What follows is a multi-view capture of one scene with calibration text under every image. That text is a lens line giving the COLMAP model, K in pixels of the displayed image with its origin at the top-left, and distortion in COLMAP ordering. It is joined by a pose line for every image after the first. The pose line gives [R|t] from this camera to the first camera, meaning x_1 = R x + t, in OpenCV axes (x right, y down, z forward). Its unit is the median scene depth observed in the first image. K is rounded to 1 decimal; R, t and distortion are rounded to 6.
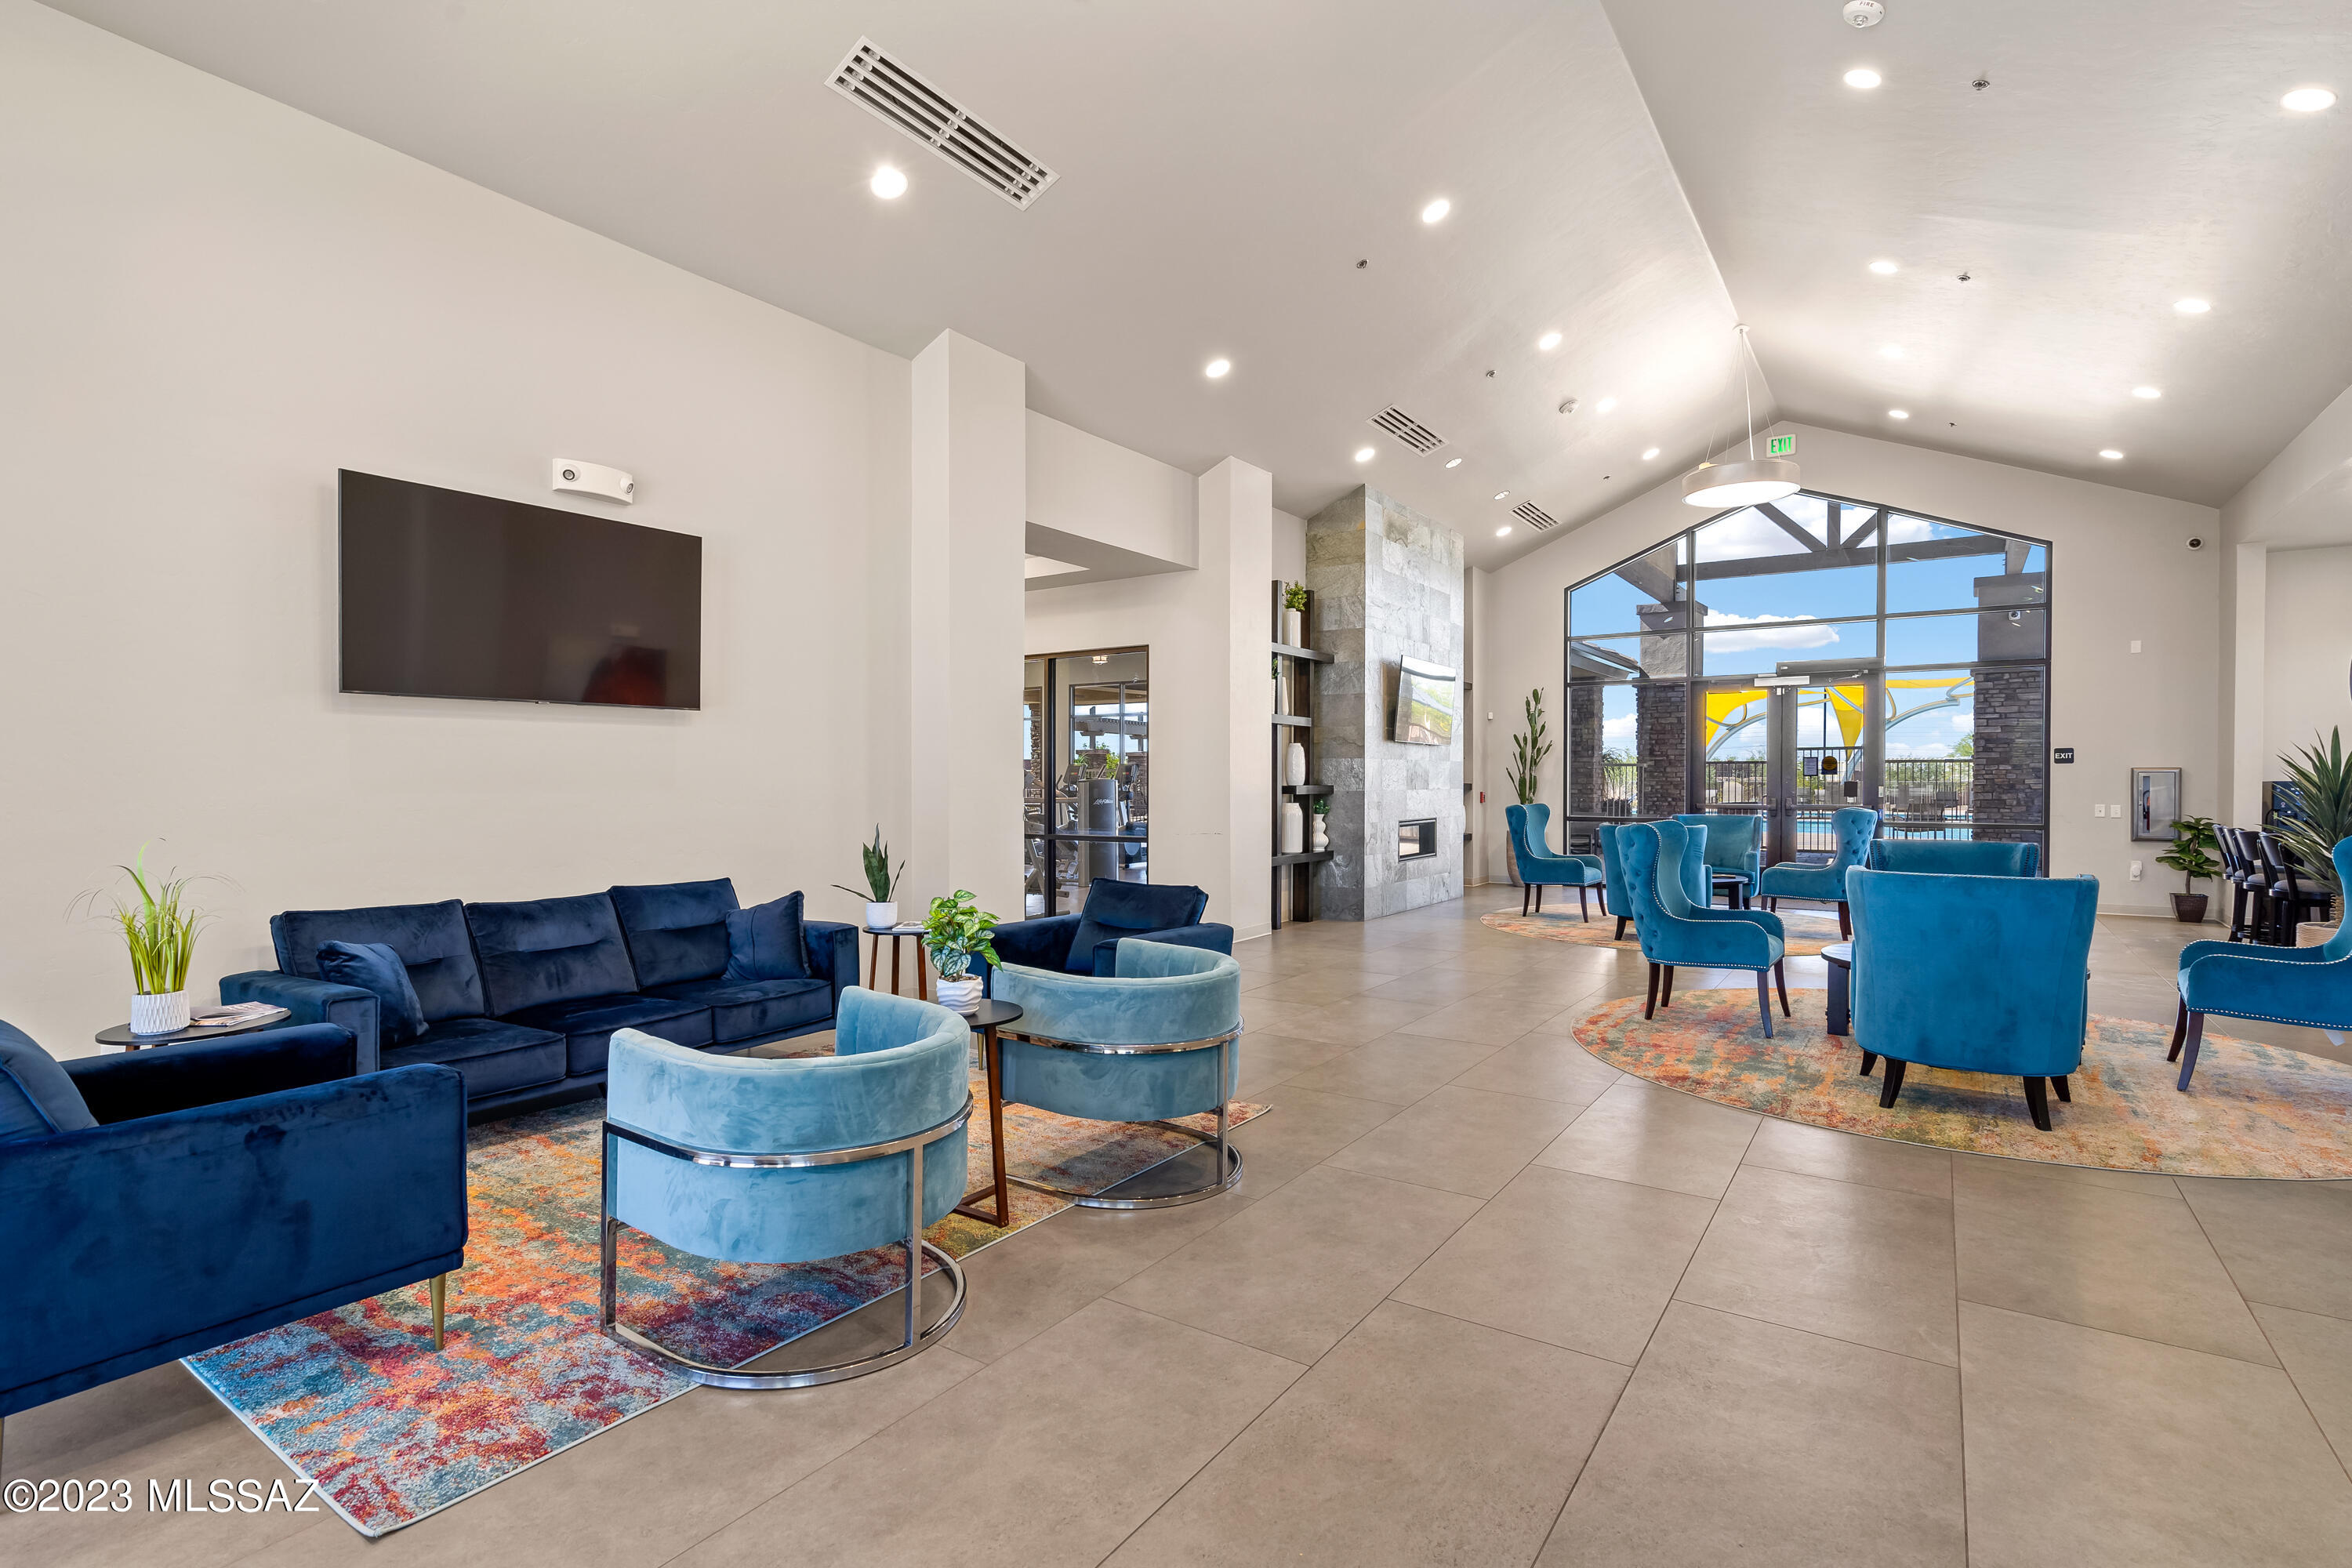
lens RADIAL K [[1088.1, 0, 1214.5], [0, 1088.1, 795.7], [0, 0, 1]] dist [-0.004602, 0.002060]
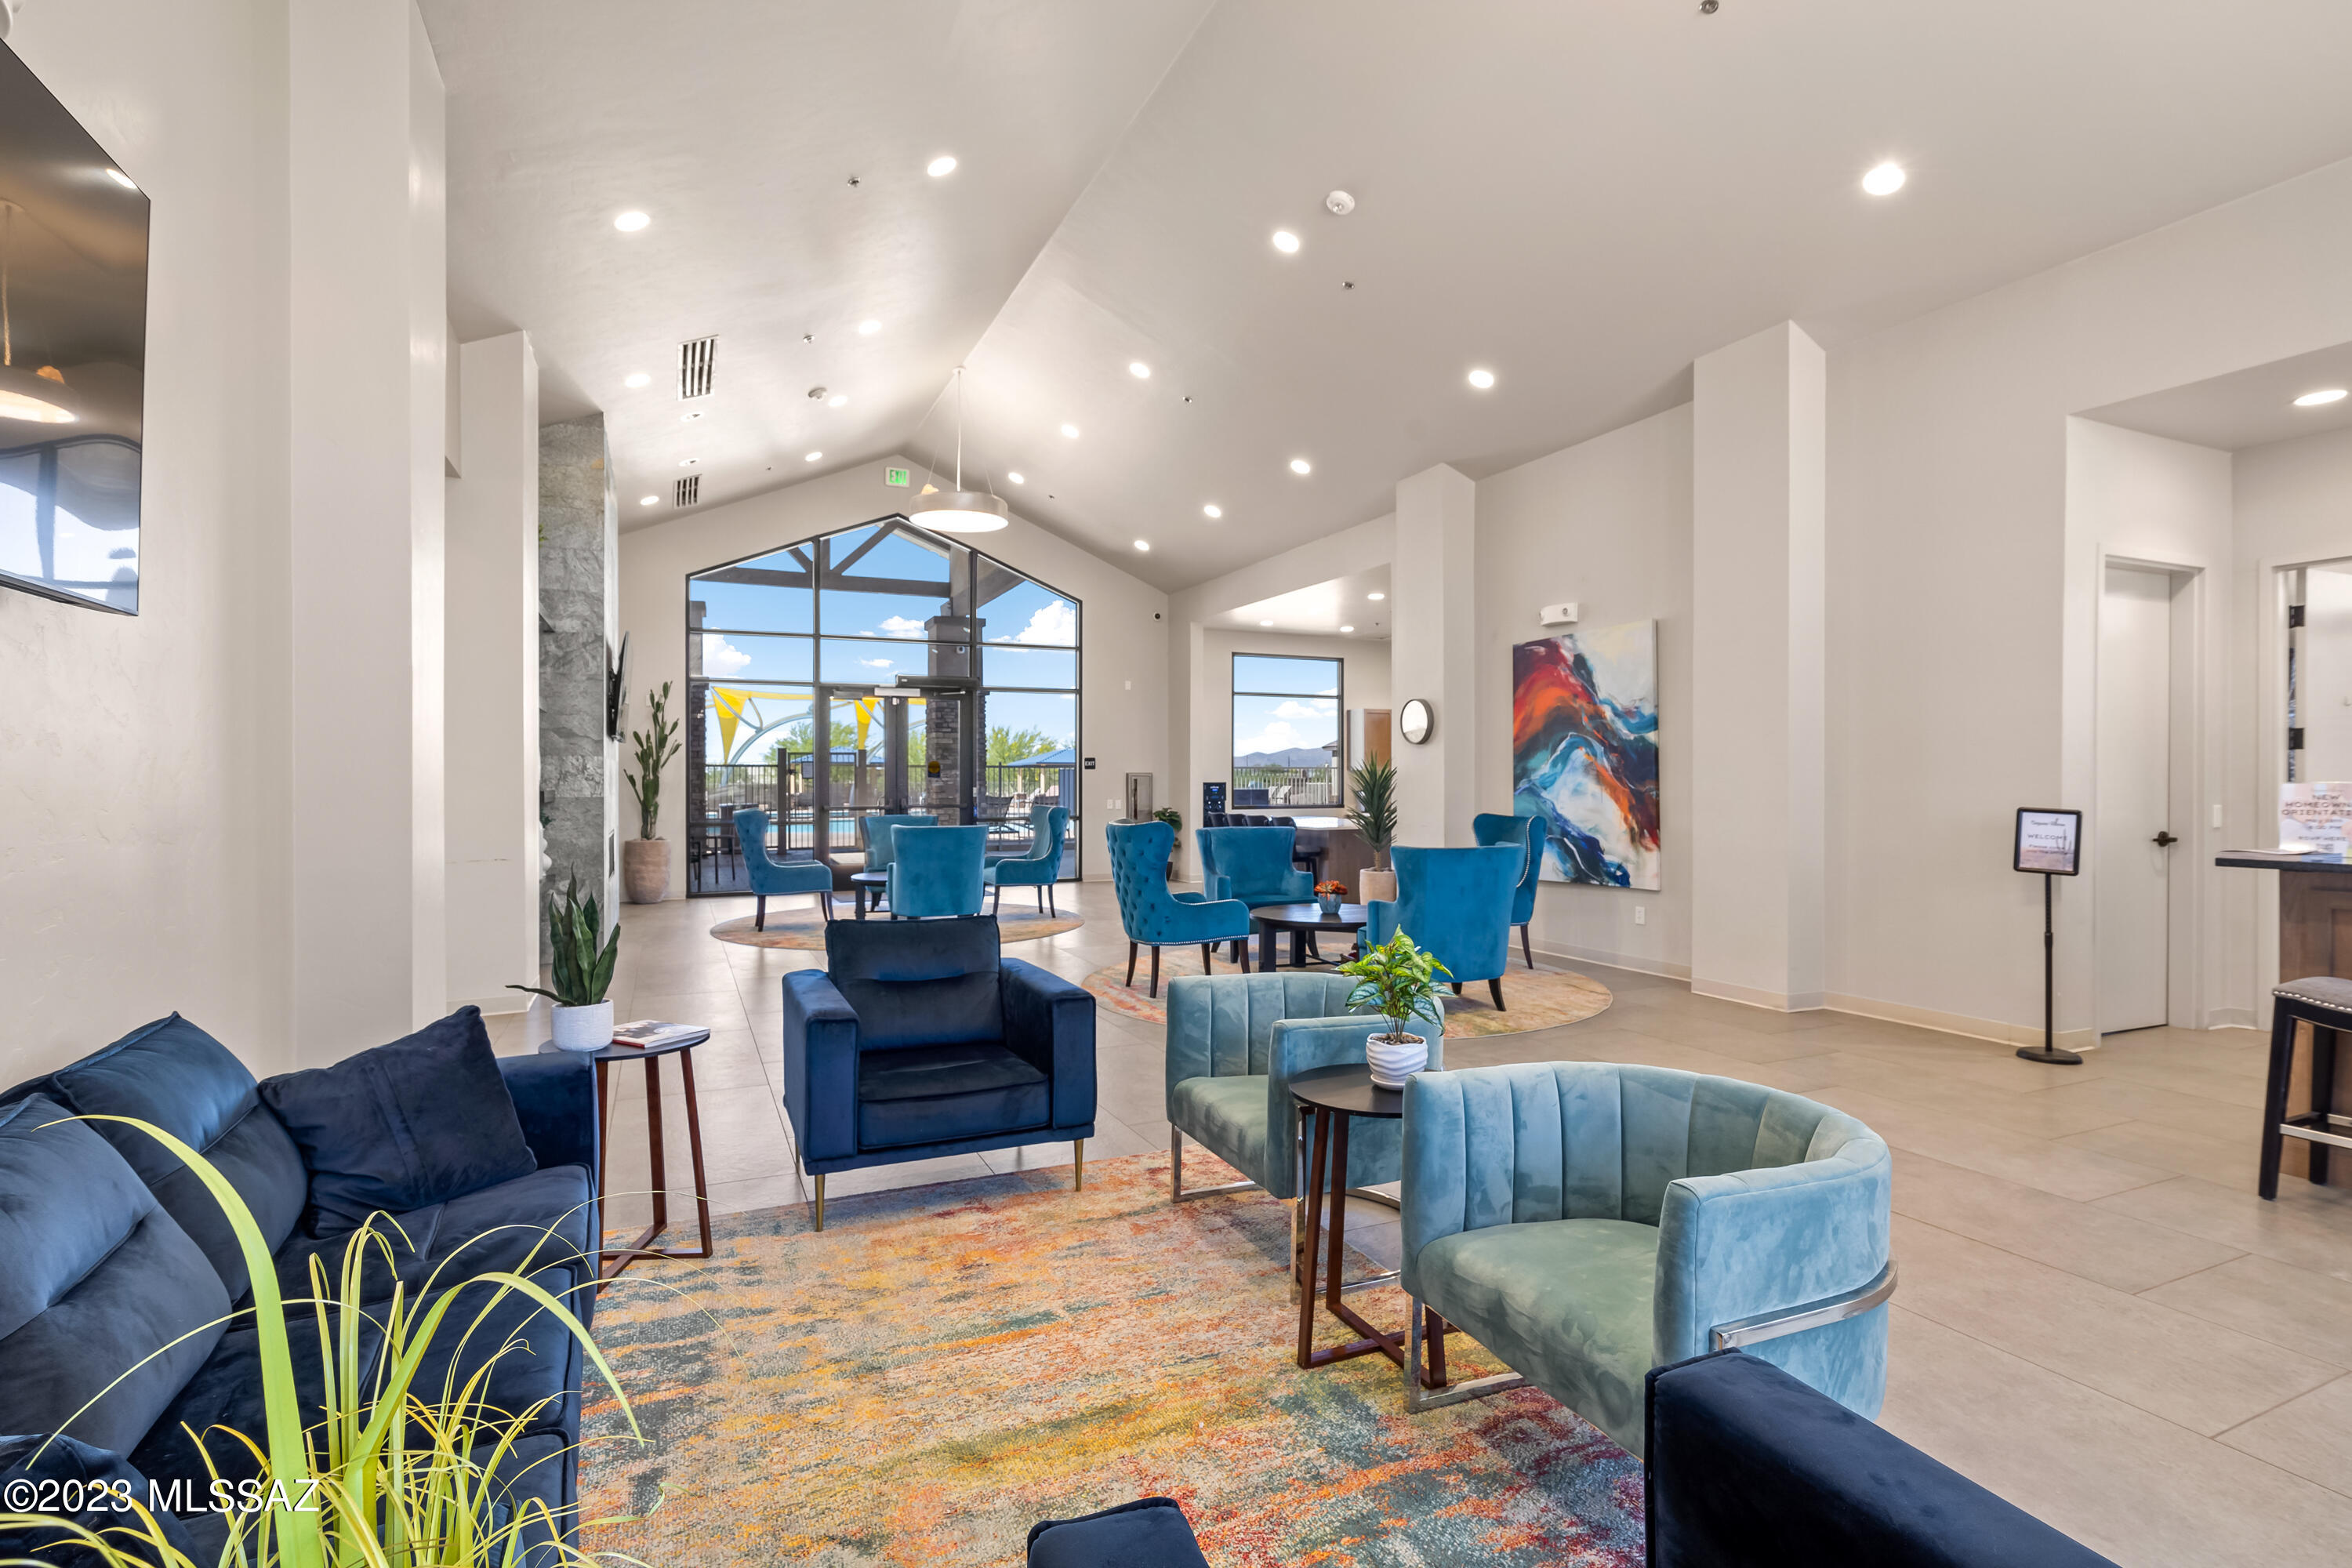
lens RADIAL K [[1088.1, 0, 1151.3], [0, 1088.1, 780.5], [0, 0, 1]] dist [-0.004602, 0.002060]
pose [[0.540247, -0.001252, 0.841505, -0.291644], [0.015494, 0.999844, -0.008460, -0.003396], [-0.841364, 0.017608, 0.540183, 0.216475]]
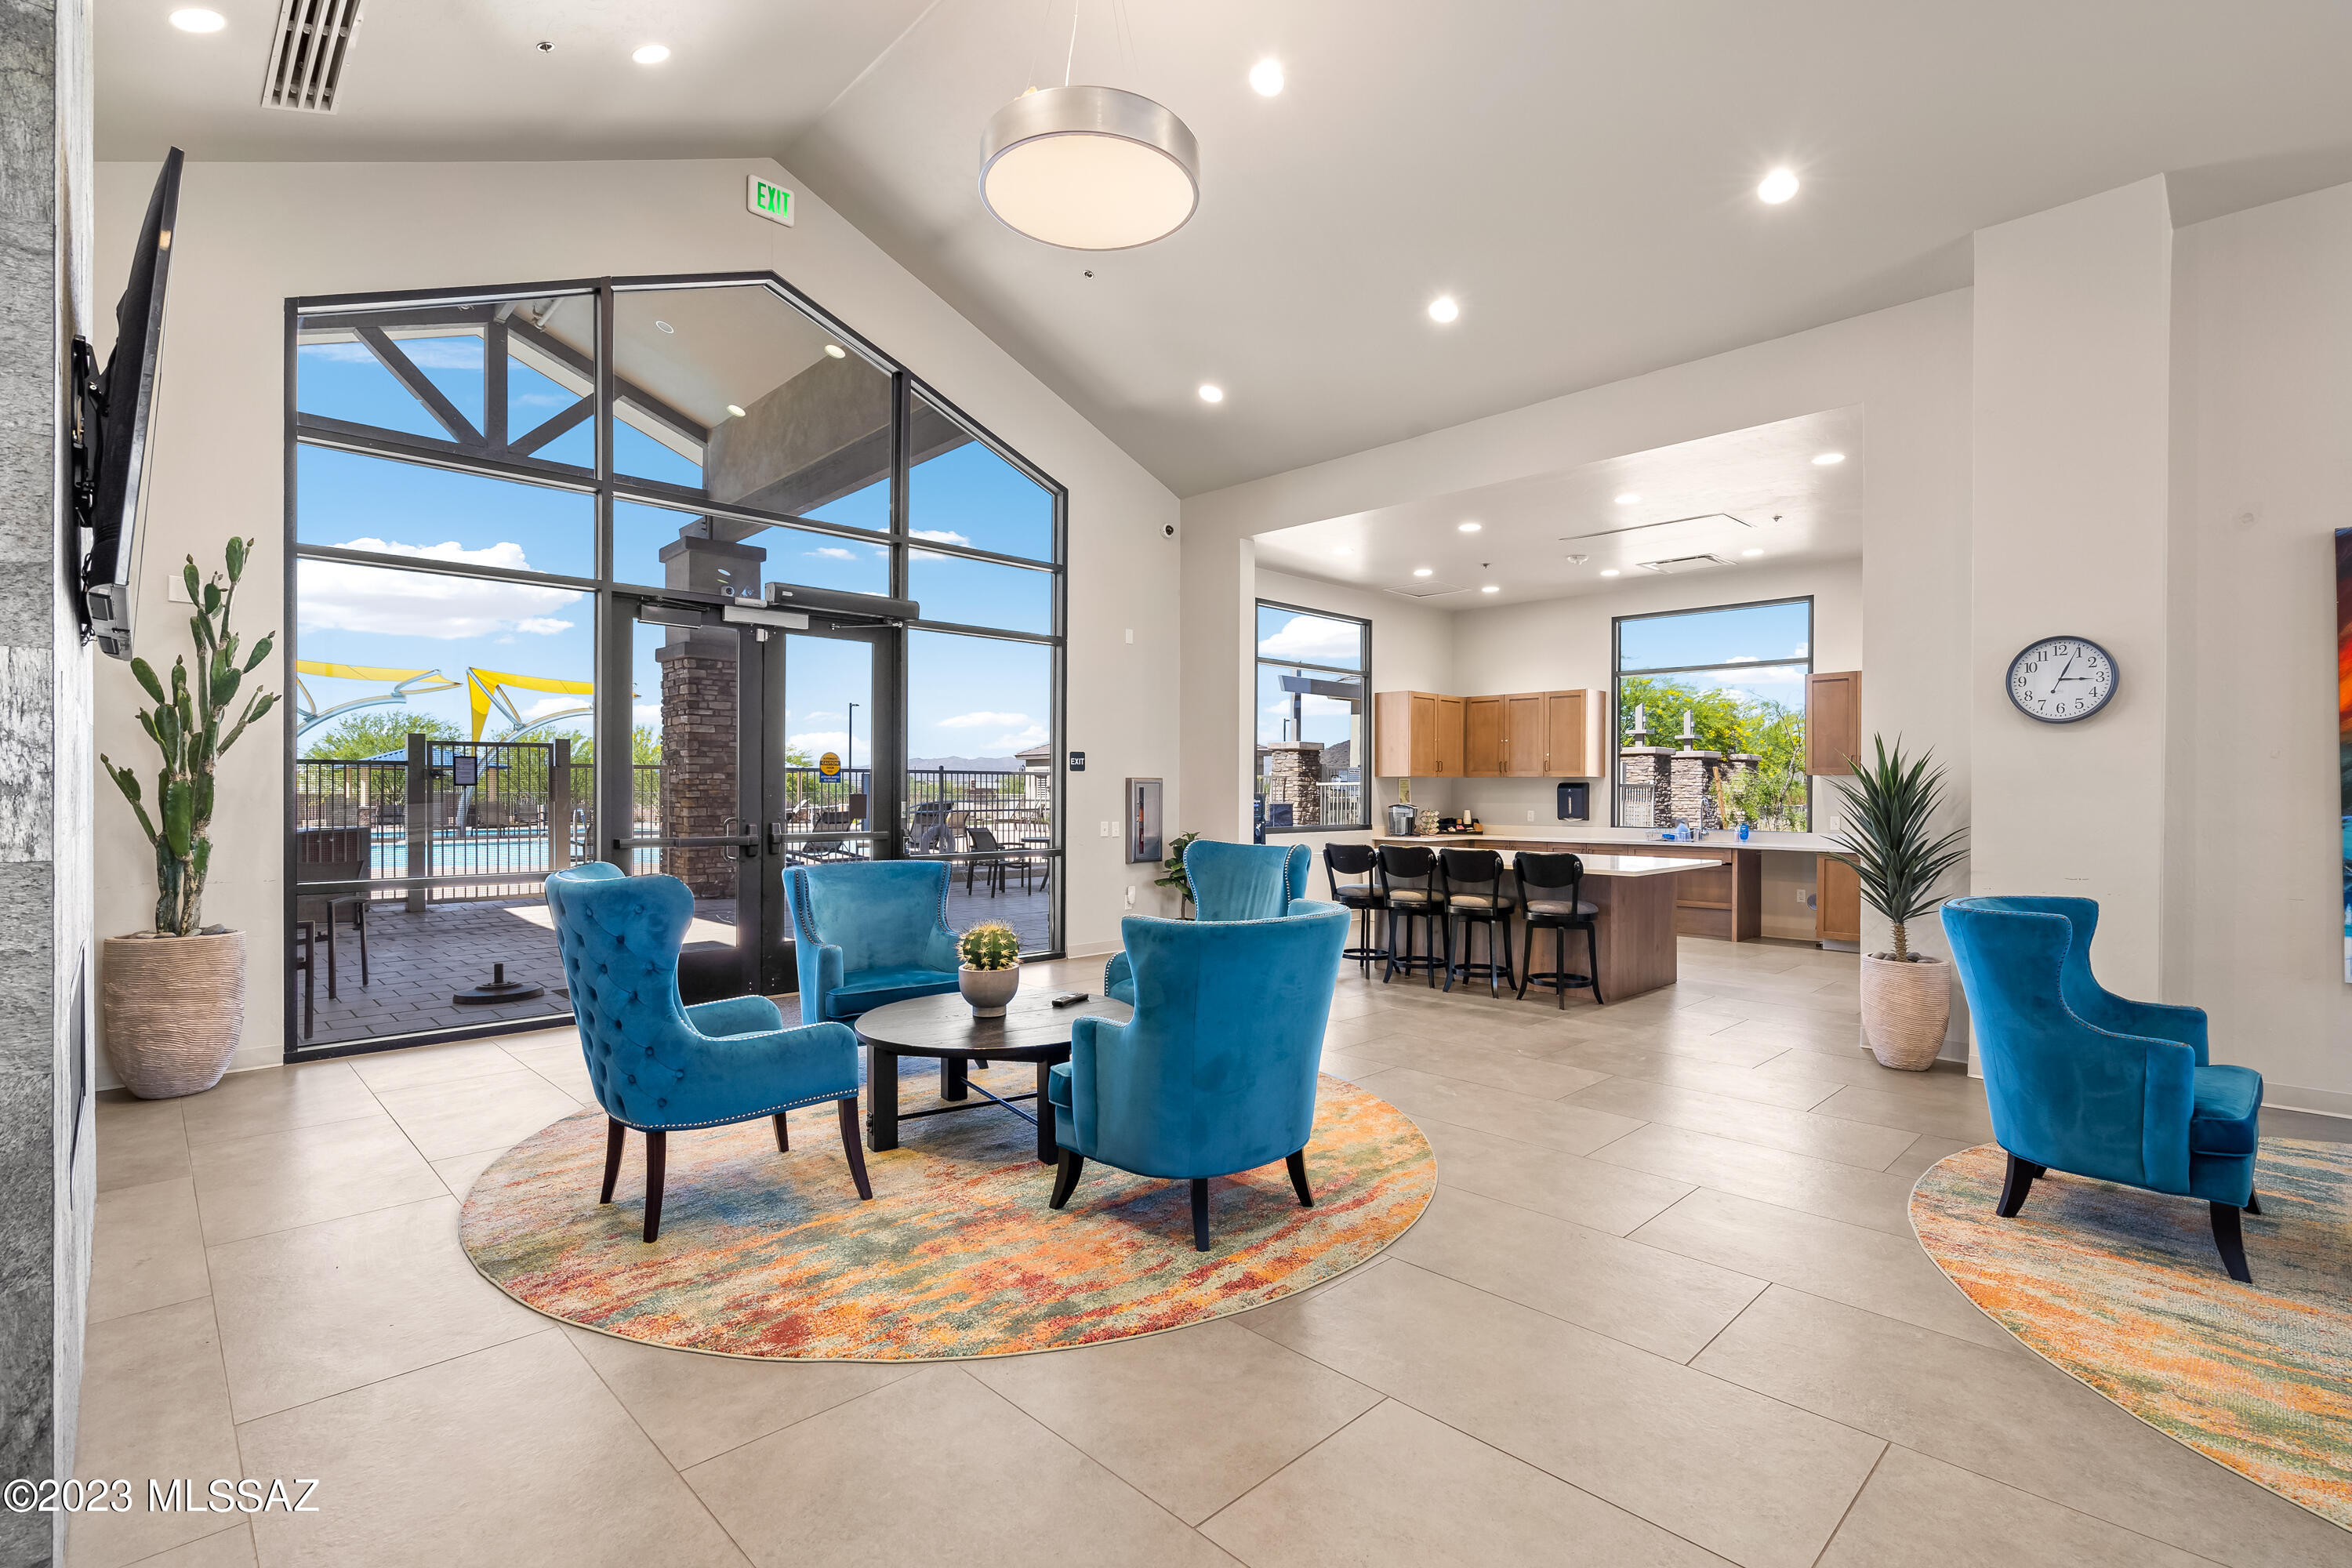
lens RADIAL K [[1088.1, 0, 1169.4], [0, 1088.1, 794.9], [0, 0, 1]] dist [-0.004602, 0.002060]
pose [[0.224511, -0.002080, 0.974469, 0.018759], [0.013424, 0.999909, -0.000959, -0.010514], [-0.974379, 0.013297, 0.224518, 0.745165]]
